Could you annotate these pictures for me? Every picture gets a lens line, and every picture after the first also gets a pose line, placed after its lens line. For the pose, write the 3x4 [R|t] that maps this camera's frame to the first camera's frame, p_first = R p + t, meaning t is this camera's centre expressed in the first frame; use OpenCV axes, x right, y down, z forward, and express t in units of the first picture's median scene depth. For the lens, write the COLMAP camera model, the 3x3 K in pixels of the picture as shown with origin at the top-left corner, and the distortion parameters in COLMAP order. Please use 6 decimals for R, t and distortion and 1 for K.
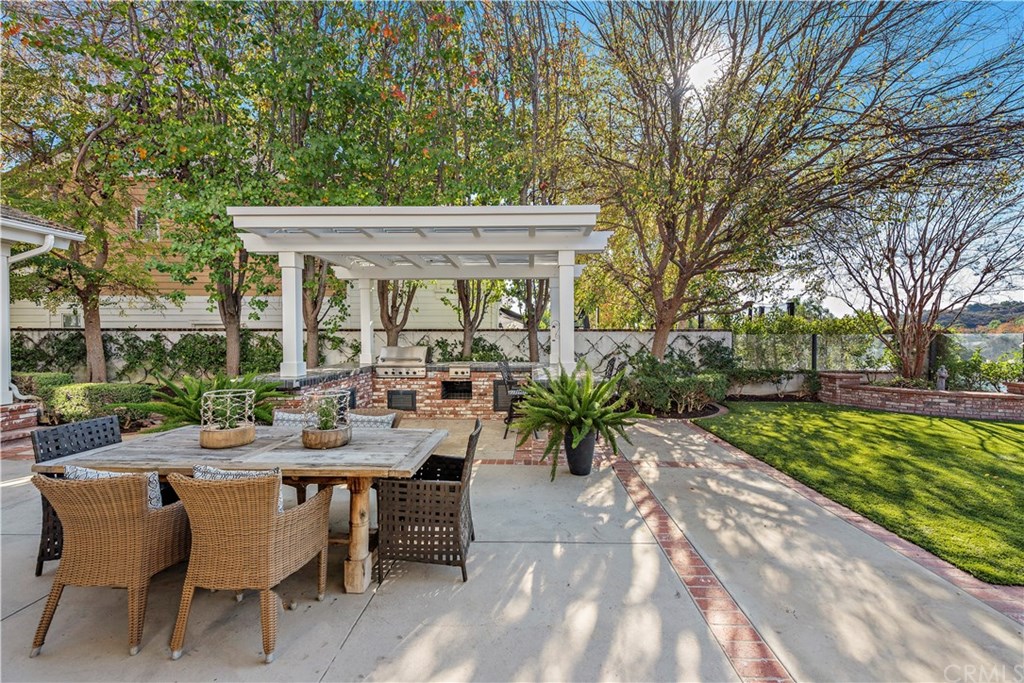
lens RADIAL K [[407.2, 0, 514.1], [0, 407.2, 339.3], [0, 0, 1]] dist [0.003110, 0.000189]
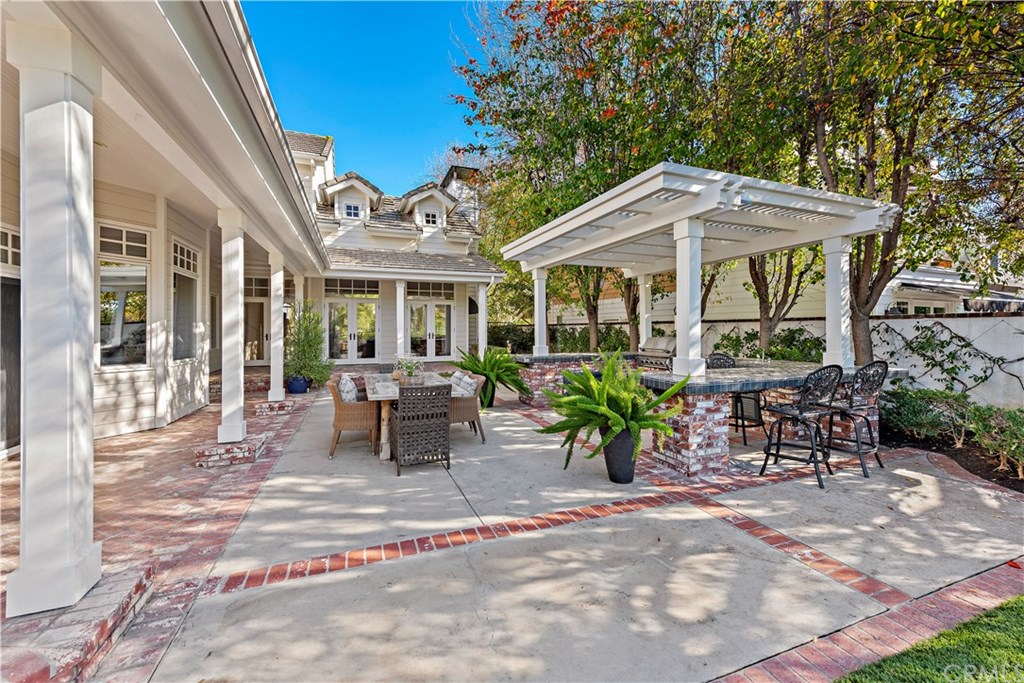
lens RADIAL K [[407.2, 0, 511.2], [0, 407.2, 334.0], [0, 0, 1]] dist [0.003110, 0.000189]
pose [[0.400531, 0.009724, -0.916231, 0.894150], [-0.007477, 0.999945, 0.007344, 0.007782], [0.916252, 0.003909, 0.400582, 0.443160]]
